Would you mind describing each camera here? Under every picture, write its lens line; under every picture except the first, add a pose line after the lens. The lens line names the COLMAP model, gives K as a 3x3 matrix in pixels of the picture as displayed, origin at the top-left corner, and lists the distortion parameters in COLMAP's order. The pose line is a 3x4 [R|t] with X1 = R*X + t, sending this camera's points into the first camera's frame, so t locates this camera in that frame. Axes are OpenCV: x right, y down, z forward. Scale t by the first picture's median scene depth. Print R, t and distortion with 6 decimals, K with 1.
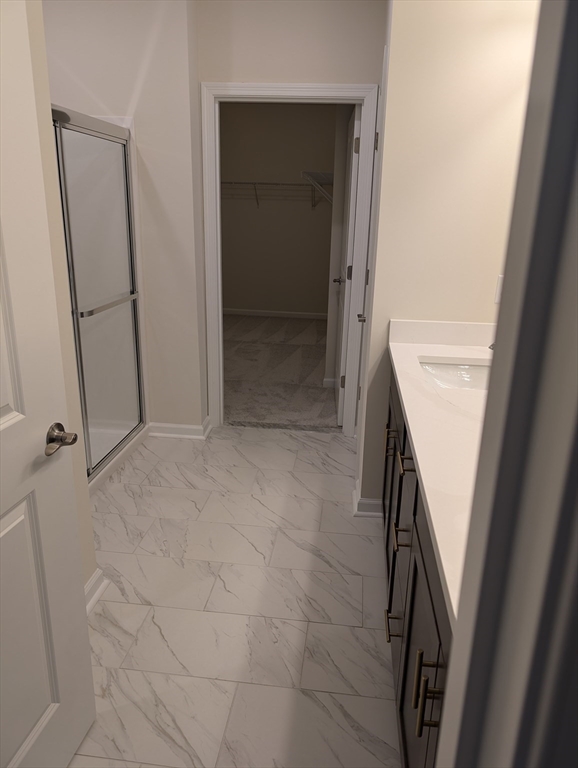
lens RADIAL K [[554.2, 0, 289.0], [0, 554.2, 384.0], [0, 0, 1]] dist [0.064217, -0.004044]
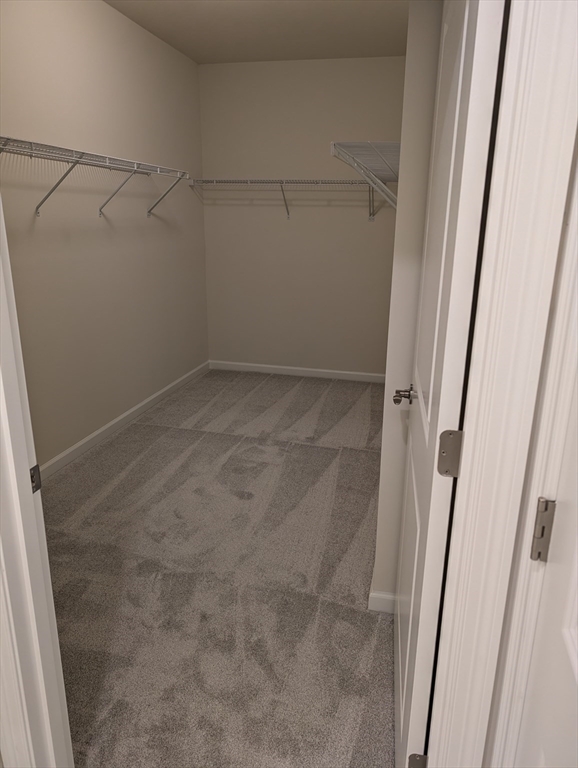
lens RADIAL K [[554.2, 0, 289.0], [0, 554.2, 384.0], [0, 0, 1]] dist [0.064217, -0.004044]
pose [[0.992748, 0.024812, -0.117629, 0.040728], [-0.026394, 0.999581, -0.011911, -0.150291], [0.117284, 0.014929, 0.992986, 0.466065]]
